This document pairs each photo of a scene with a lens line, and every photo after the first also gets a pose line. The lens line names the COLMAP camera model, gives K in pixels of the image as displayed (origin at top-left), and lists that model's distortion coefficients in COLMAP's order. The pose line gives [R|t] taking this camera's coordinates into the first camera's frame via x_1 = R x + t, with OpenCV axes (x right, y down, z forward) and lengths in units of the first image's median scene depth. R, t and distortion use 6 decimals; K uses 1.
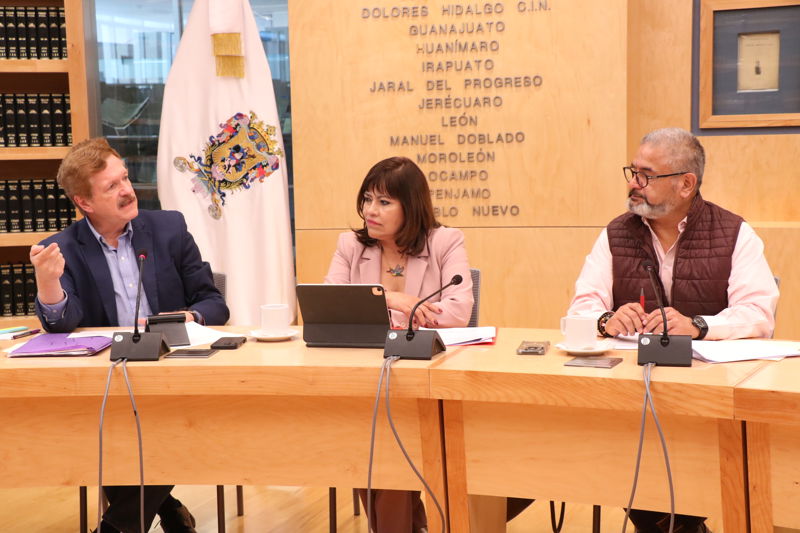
lens RADIAL K [[1435.2, 0, 395.8], [0, 1435.2, 267.4], [0, 0, 1]] dist [0.238345, 0.000000]
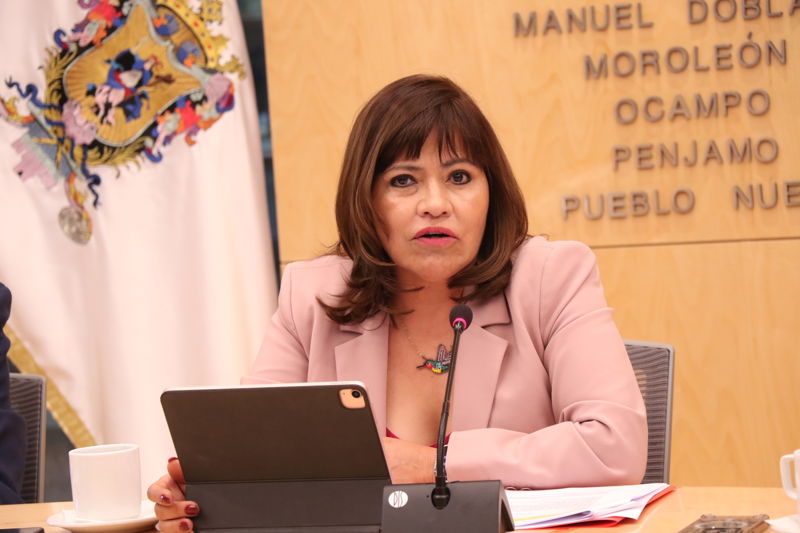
lens RADIAL K [[4119.1, 0, 392.5], [0, 4119.1, 286.8], [0, 0, 1]] dist [1.800225, 0.000000]
pose [[0.994056, -0.033632, -0.103549, 0.077693], [0.031326, 0.999225, -0.023817, 0.008055], [0.104270, 0.020431, 0.994339, -0.115572]]
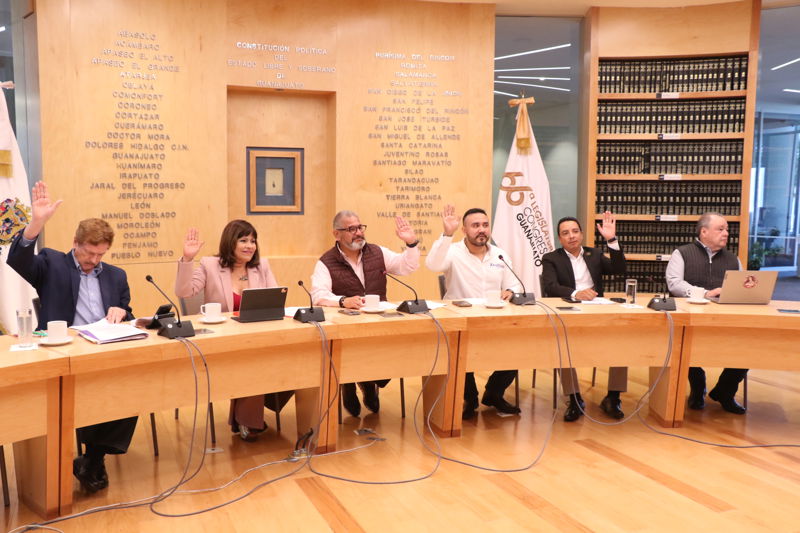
lens RADIAL K [[740.8, 0, 401.4], [0, 740.8, 270.9], [0, 0, 1]] dist [-0.093434, 0.000000]
pose [[0.705929, -0.044100, 0.706909, -0.384416], [0.057587, 0.998329, 0.004773, -0.003786], [-0.705938, 0.037339, 0.707289, 0.106649]]
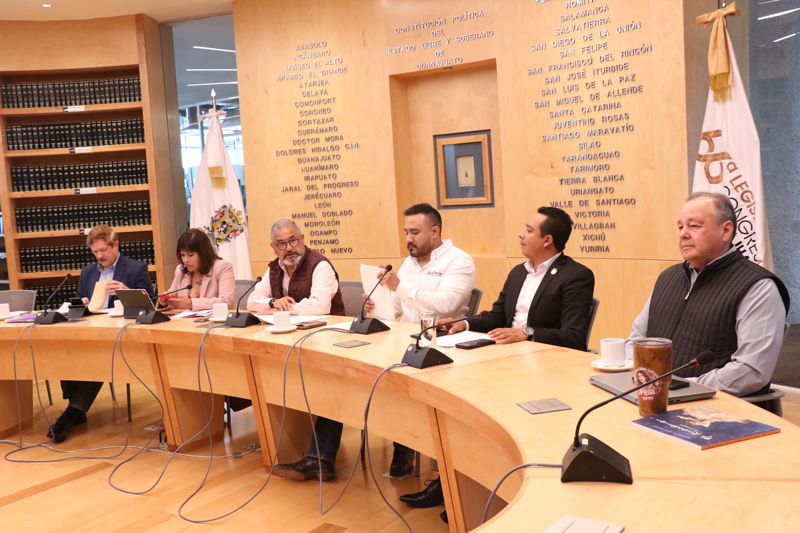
lens RADIAL K [[807.7, 0, 386.7], [0, 807.7, 275.3], [0, 0, 1]] dist [-0.051508, 0.000000]
pose [[0.968497, -0.013028, -0.248683, 0.400369], [0.012087, 0.999913, -0.005309, 0.000877], [0.248730, 0.002136, 0.968570, -0.044507]]
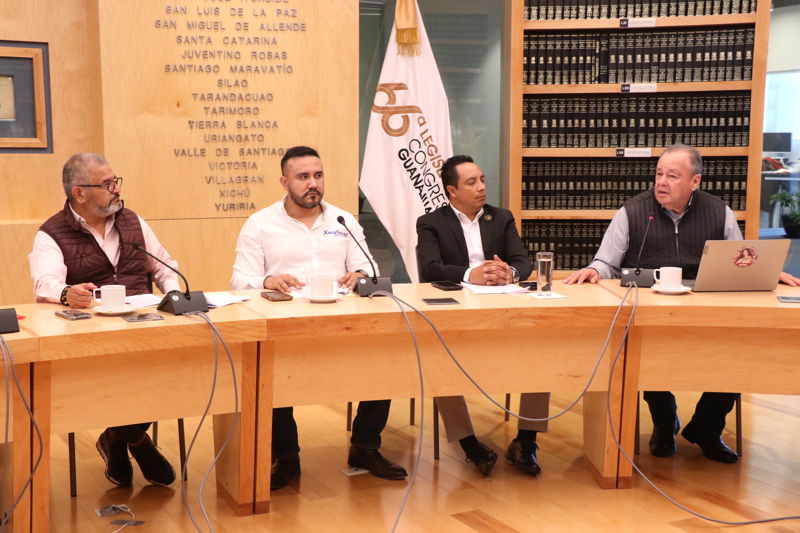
lens RADIAL K [[1110.6, 0, 396.2], [0, 1110.6, 268.1], [0, 0, 1]] dist [0.073463, 0.000000]
pose [[0.643384, -0.076060, 0.761756, -0.293713], [0.072012, 0.996653, 0.038693, -0.002254], [-0.762149, 0.029961, 0.646708, 0.084916]]
